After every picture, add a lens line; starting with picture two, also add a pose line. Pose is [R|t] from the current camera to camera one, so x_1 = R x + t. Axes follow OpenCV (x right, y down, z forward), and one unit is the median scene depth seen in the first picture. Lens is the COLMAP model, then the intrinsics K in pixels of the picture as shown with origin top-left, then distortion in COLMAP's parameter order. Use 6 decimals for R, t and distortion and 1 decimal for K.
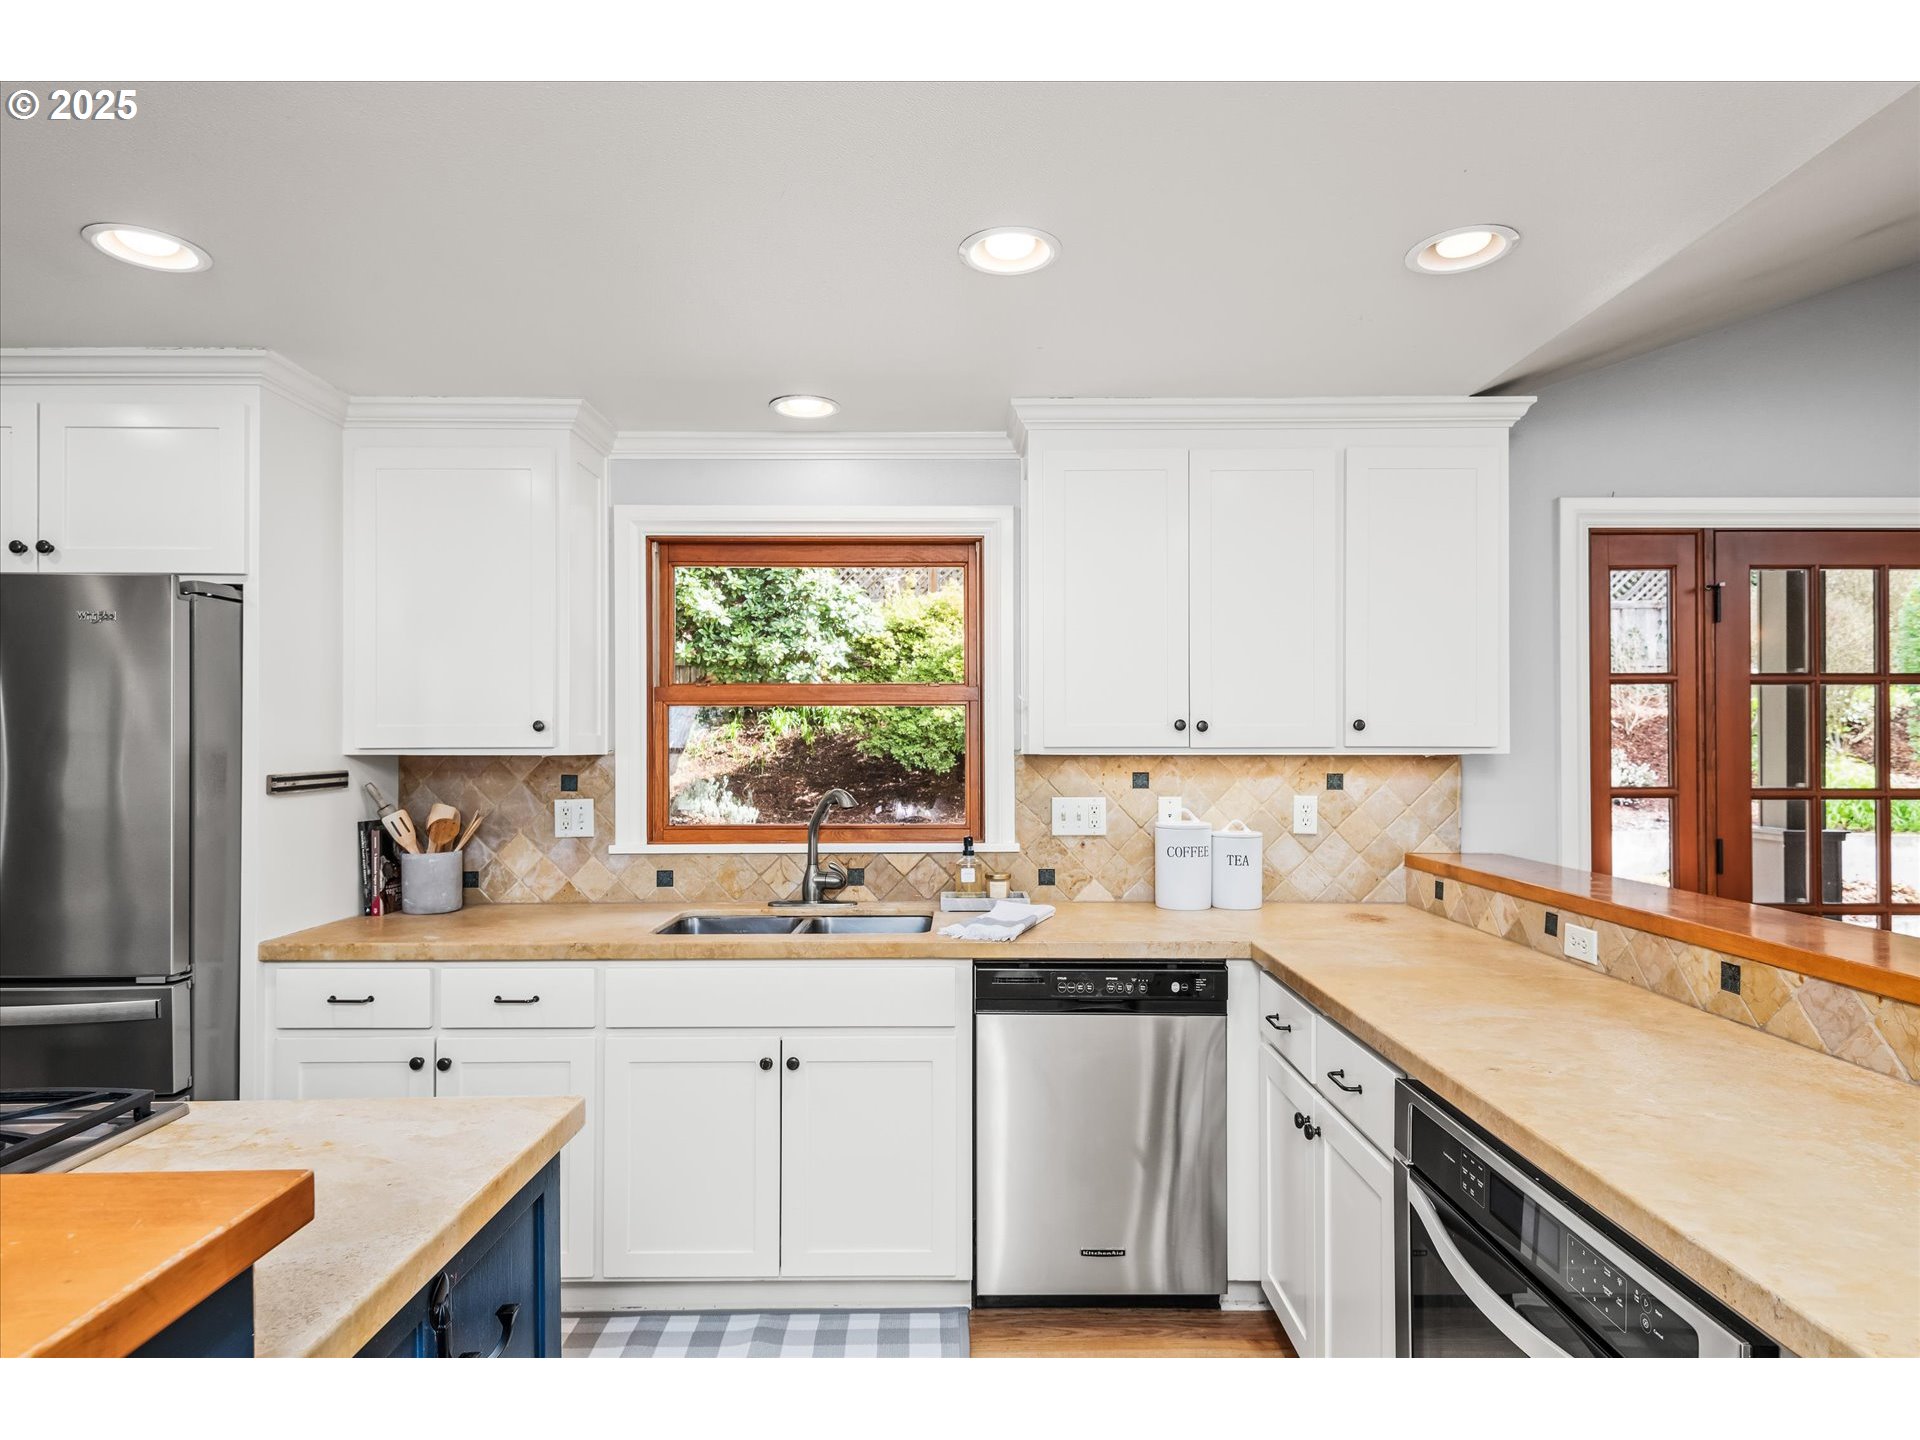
lens RADIAL K [[1167.1, 0, 974.8], [0, 1167.1, 739.7], [0, 0, 1]] dist [0.043120, -0.039513]
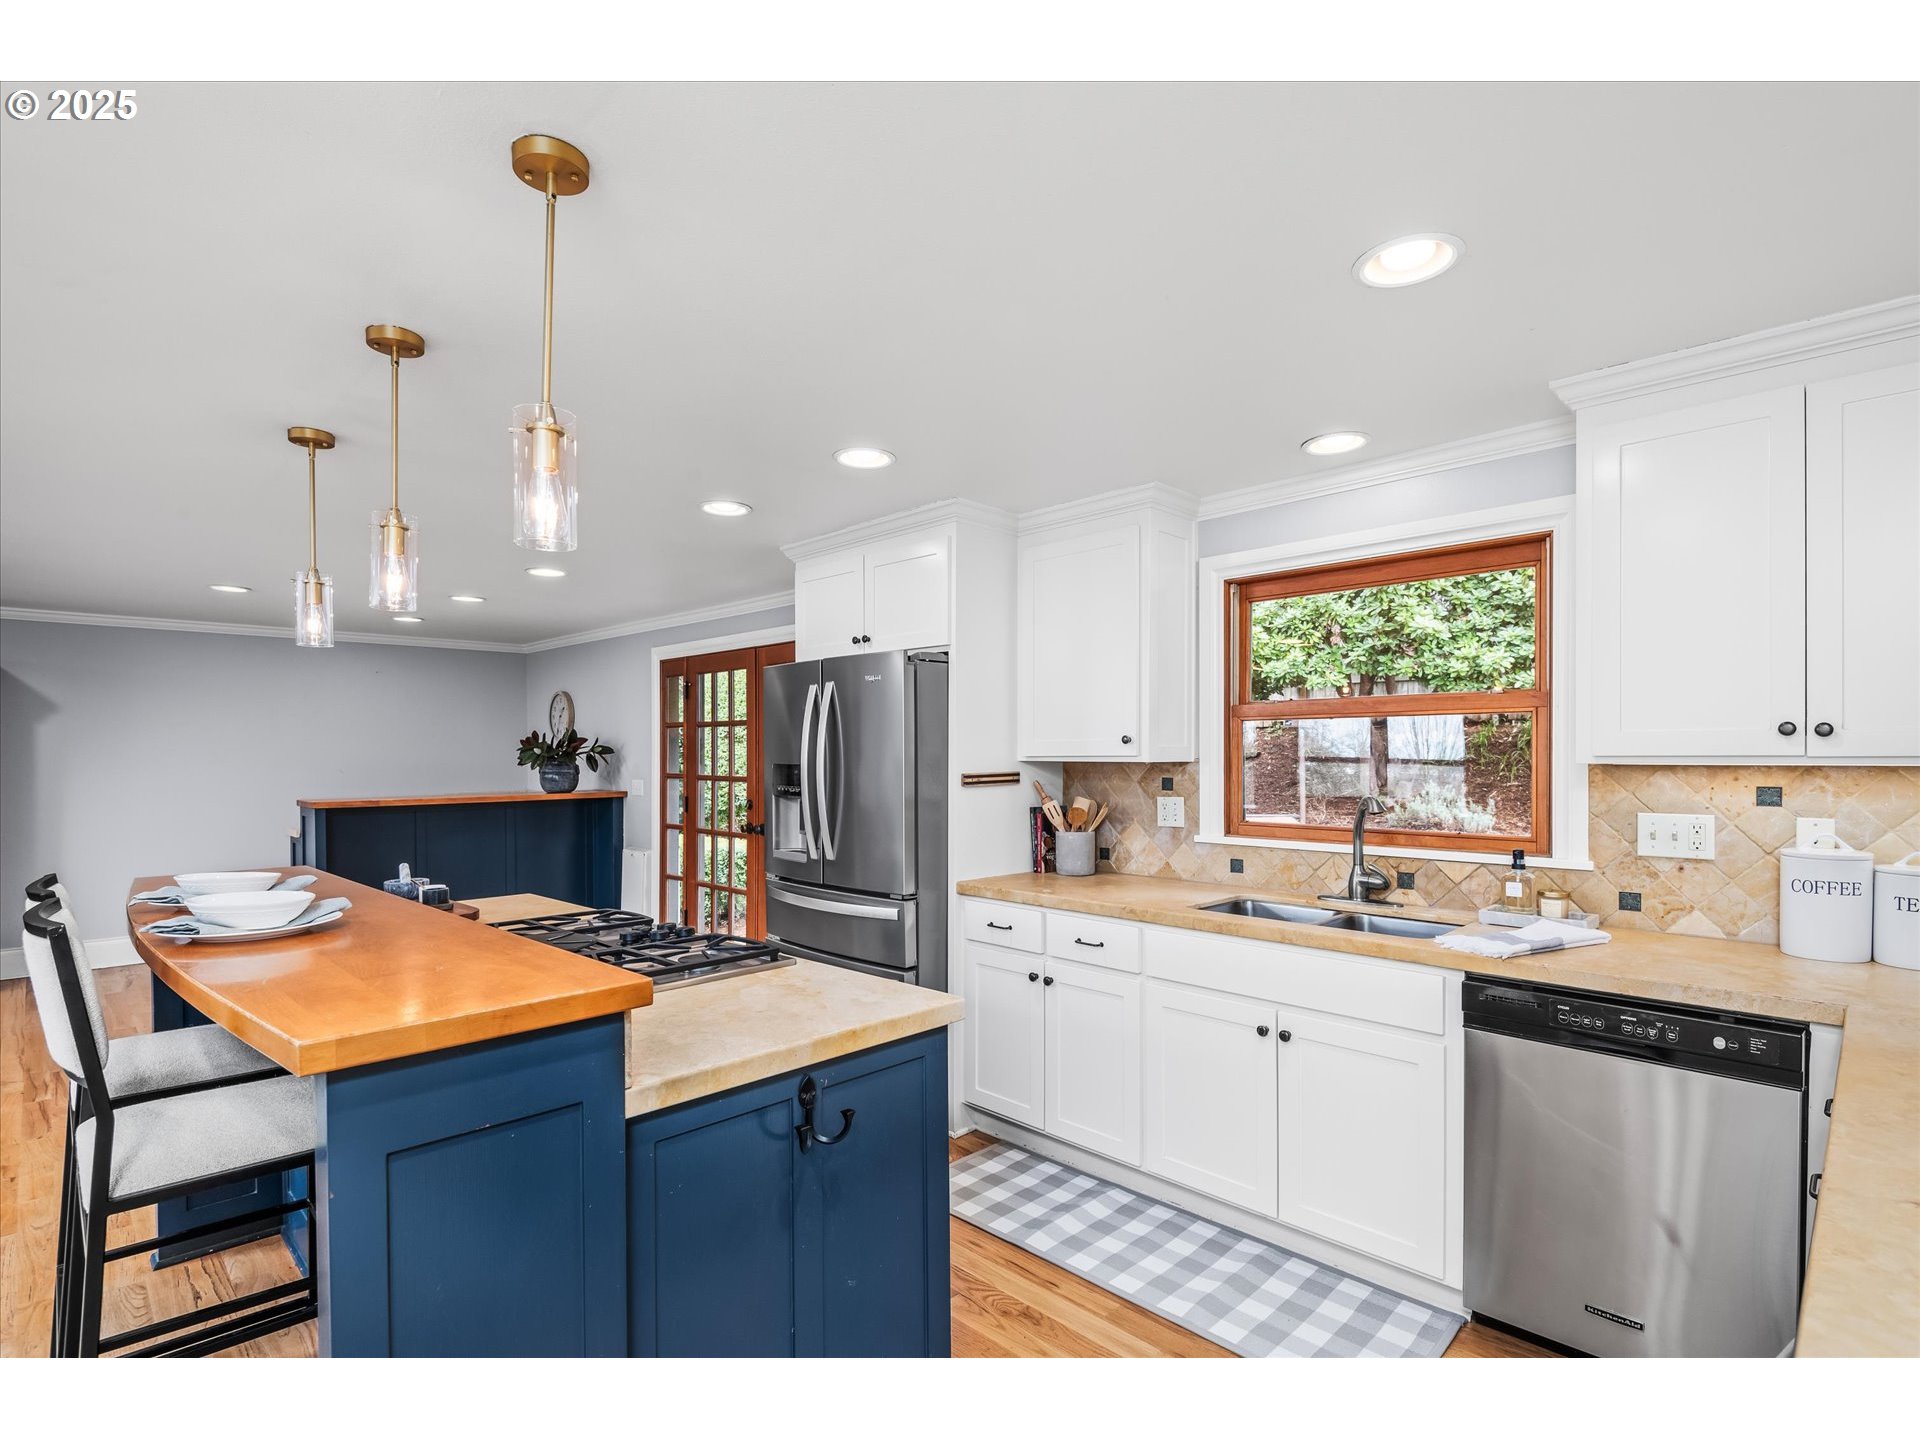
lens RADIAL K [[982.1, 0, 884.0], [0, 982.1, 764.2], [0, 0, 1]] dist [0.039617, -0.041780]
pose [[0.650652, 0.007246, -0.759342, 0.265166], [0.004855, 0.999894, 0.013702, -0.000547], [0.759361, -0.012602, 0.650548, 0.074581]]
